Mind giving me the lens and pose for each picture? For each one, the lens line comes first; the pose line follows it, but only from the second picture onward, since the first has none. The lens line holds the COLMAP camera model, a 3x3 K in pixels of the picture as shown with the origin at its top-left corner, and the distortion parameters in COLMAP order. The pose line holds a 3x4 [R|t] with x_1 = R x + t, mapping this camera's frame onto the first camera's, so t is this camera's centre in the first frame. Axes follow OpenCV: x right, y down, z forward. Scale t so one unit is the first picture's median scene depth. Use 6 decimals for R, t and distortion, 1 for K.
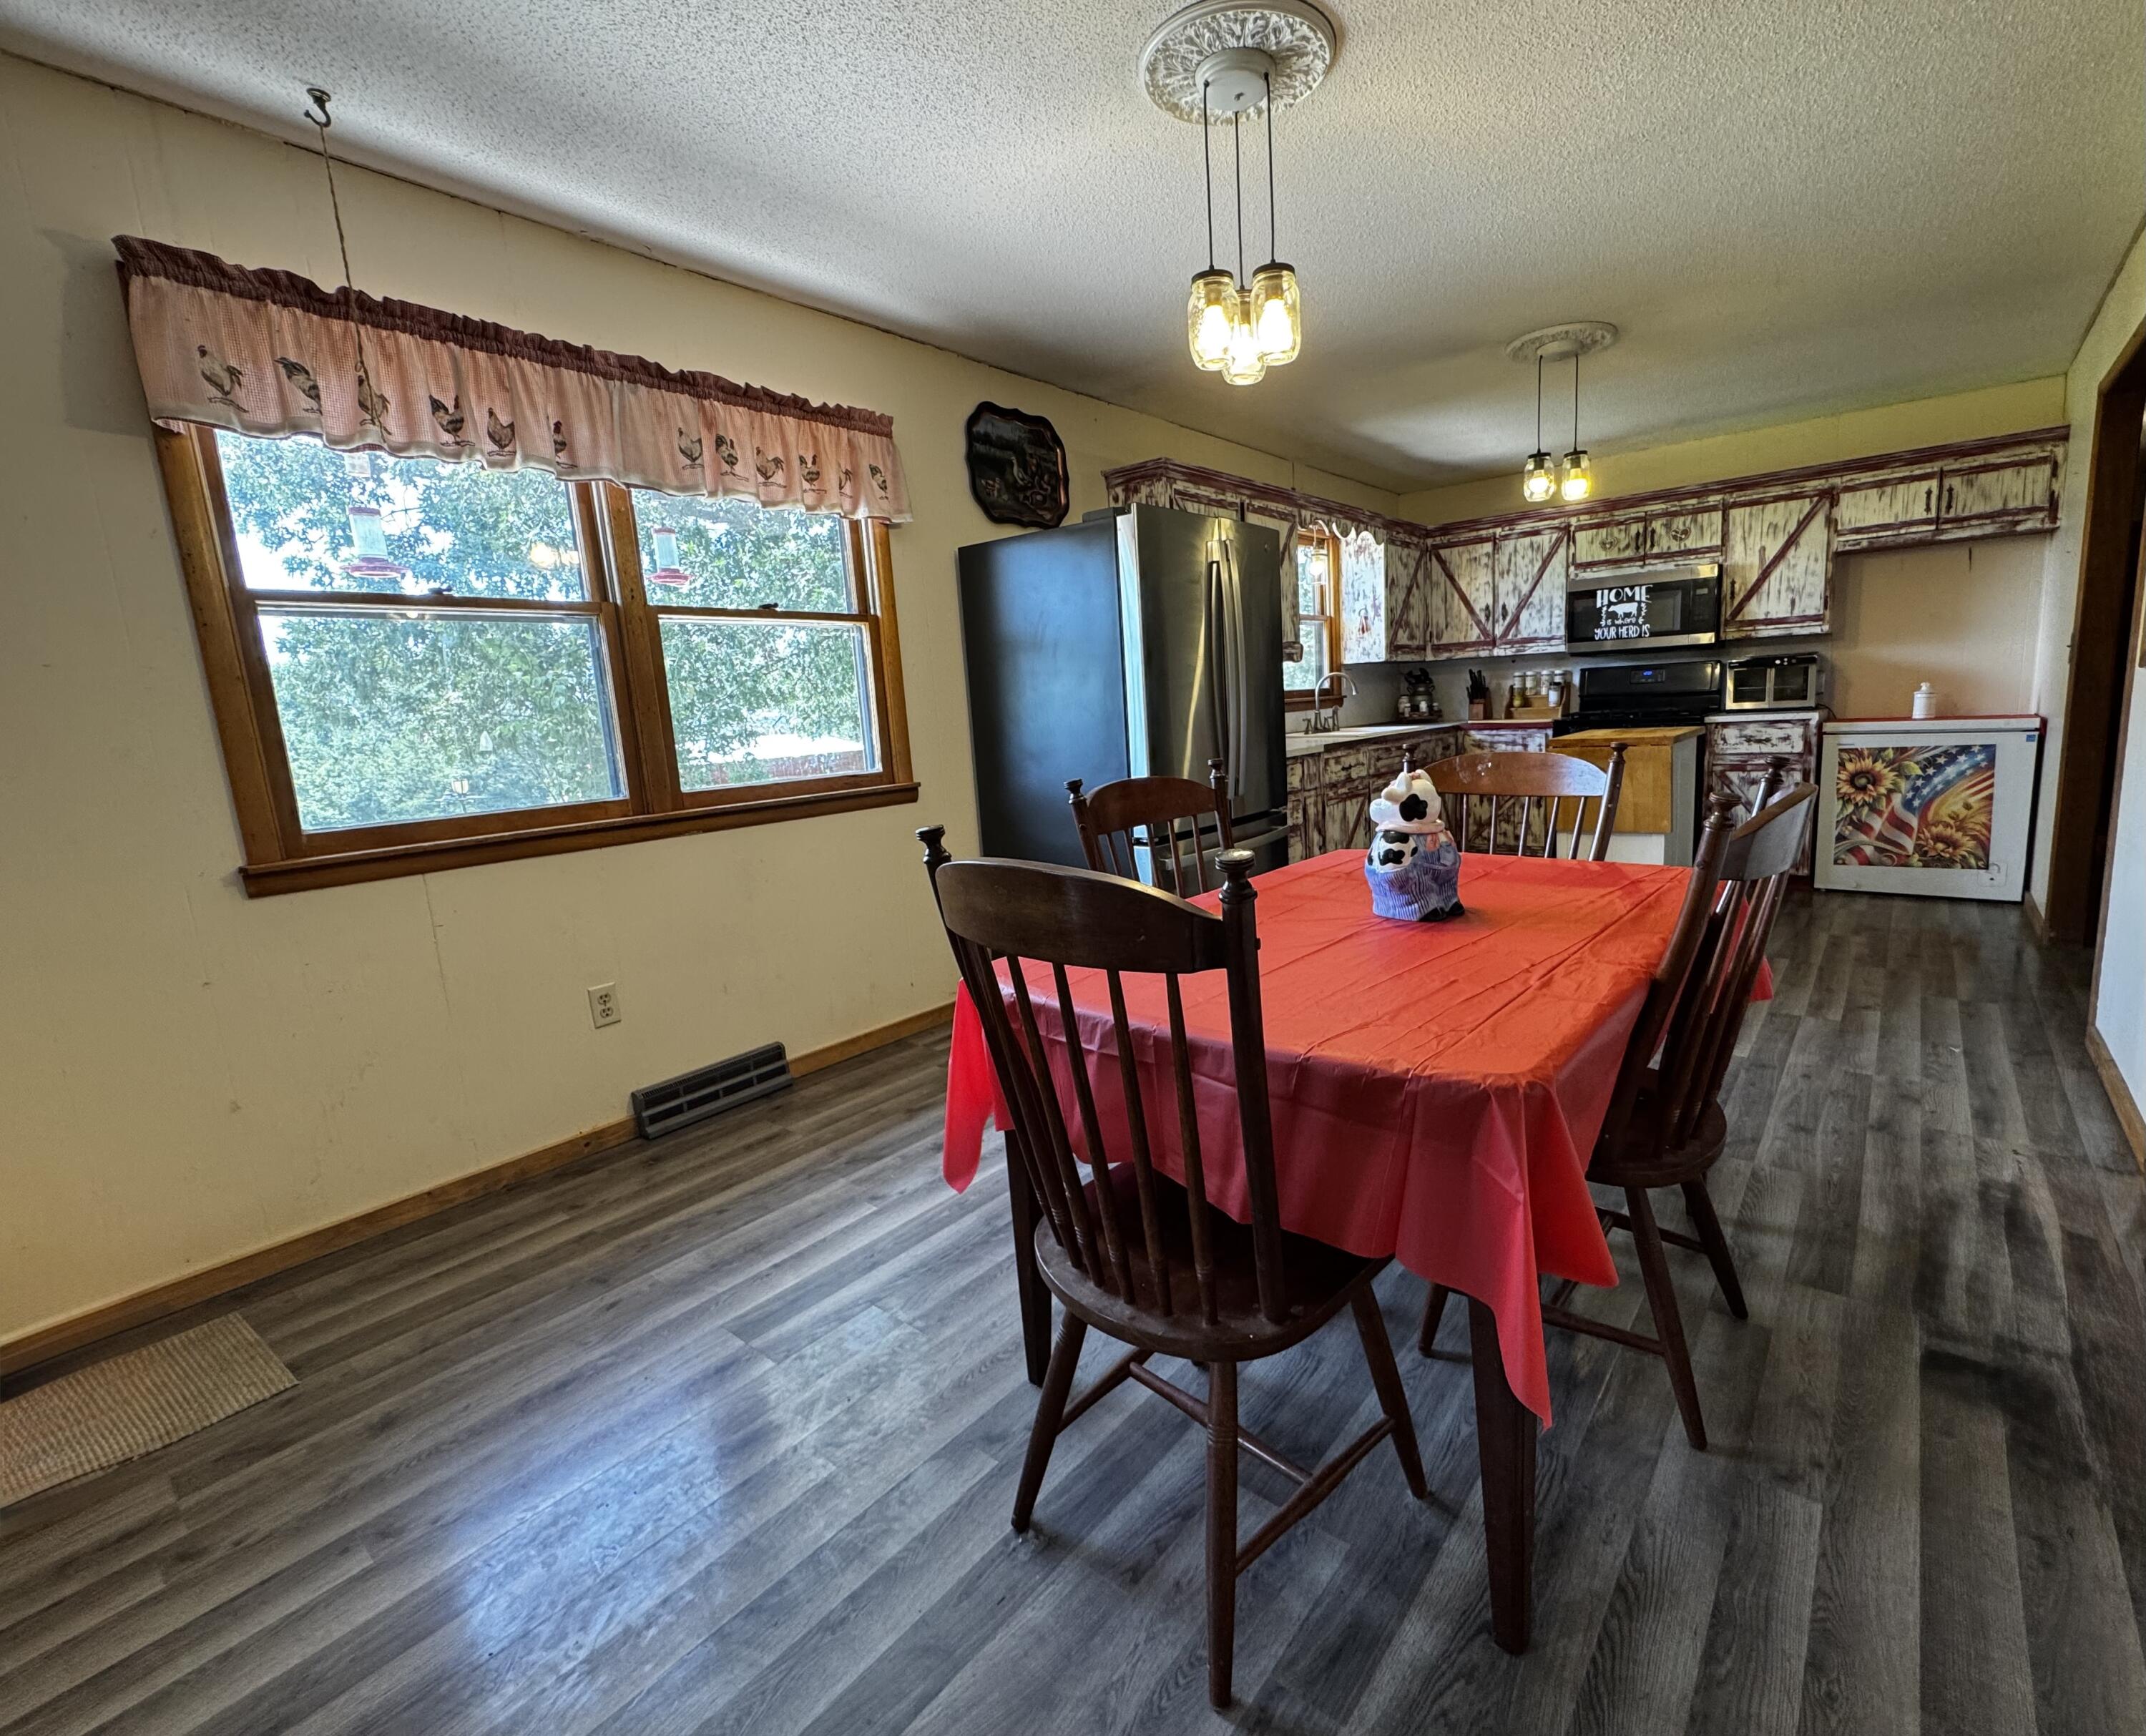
lens RADIAL K [[1009.1, 0, 1084.2], [0, 1009.1, 875.3], [0, 0, 1]] dist [-0.003206, 0.000275]
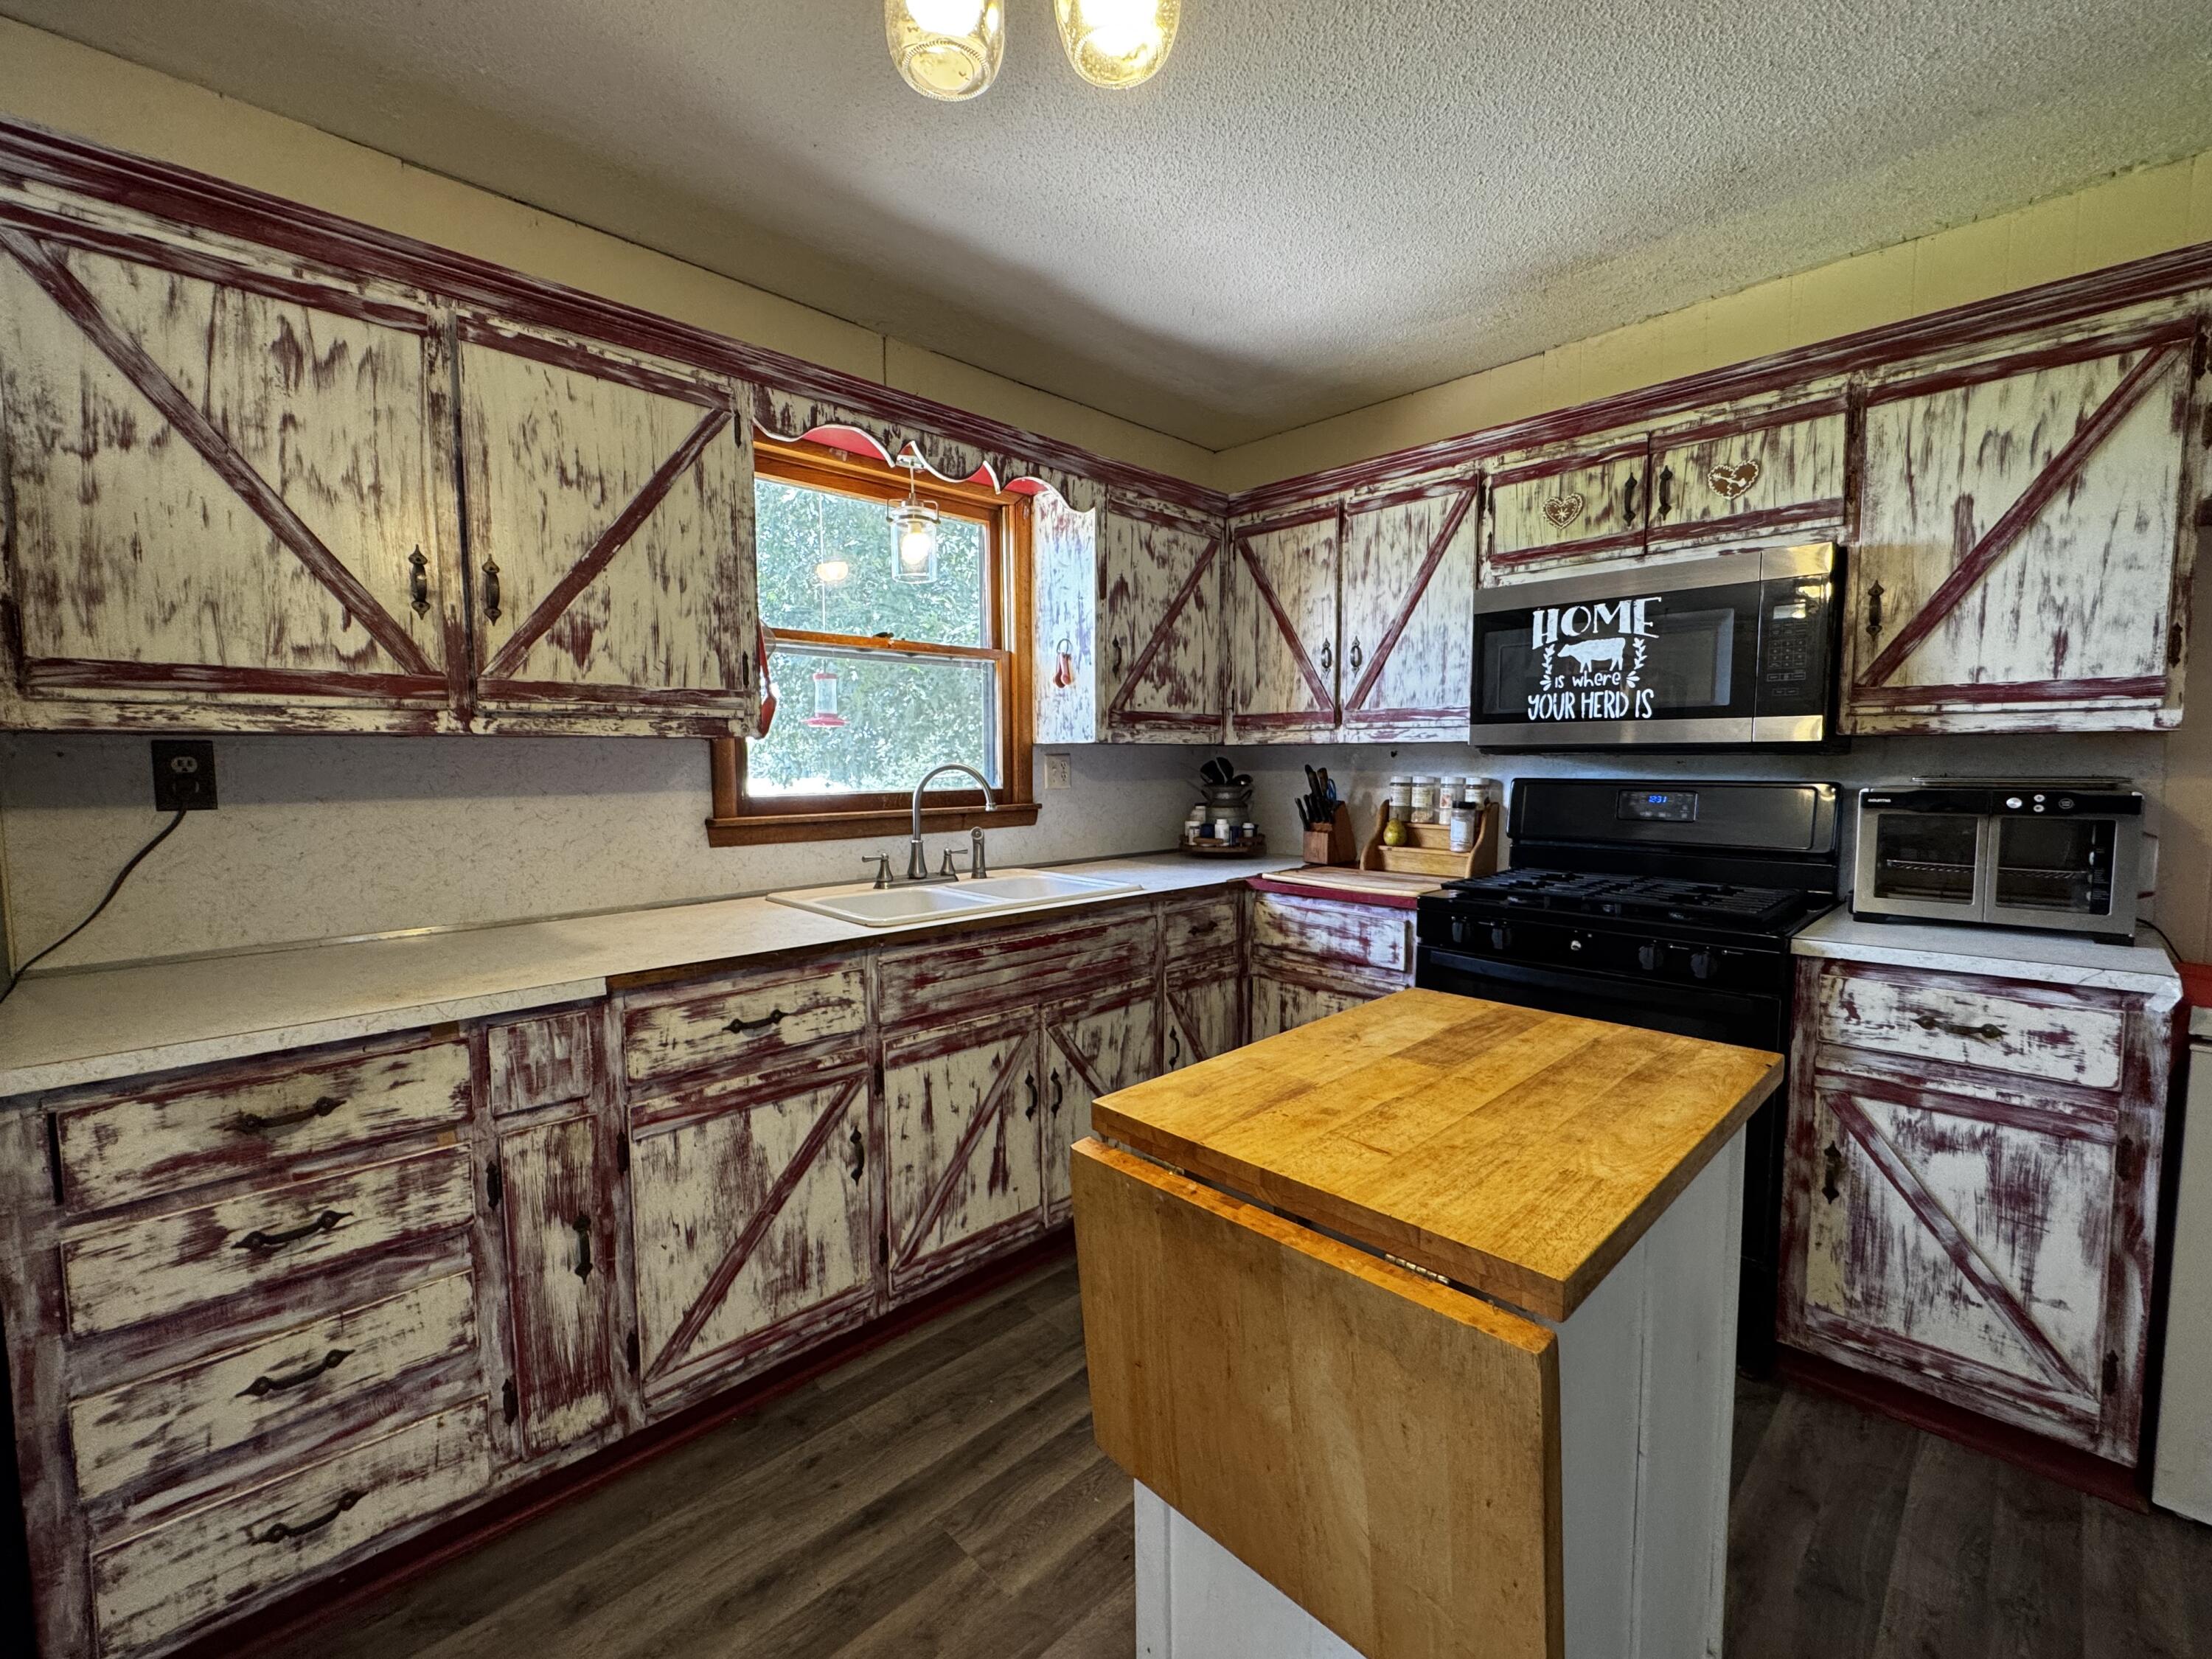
lens RADIAL K [[888.4, 0, 1094.8], [0, 888.4, 827.0], [0, 0, 1]] dist [-0.000071, -0.000690]
pose [[0.989612, 0.061801, -0.129806, 0.377591], [-0.072584, 0.994145, -0.080049, -0.143814], [0.124099, 0.088639, 0.988303, 0.603161]]
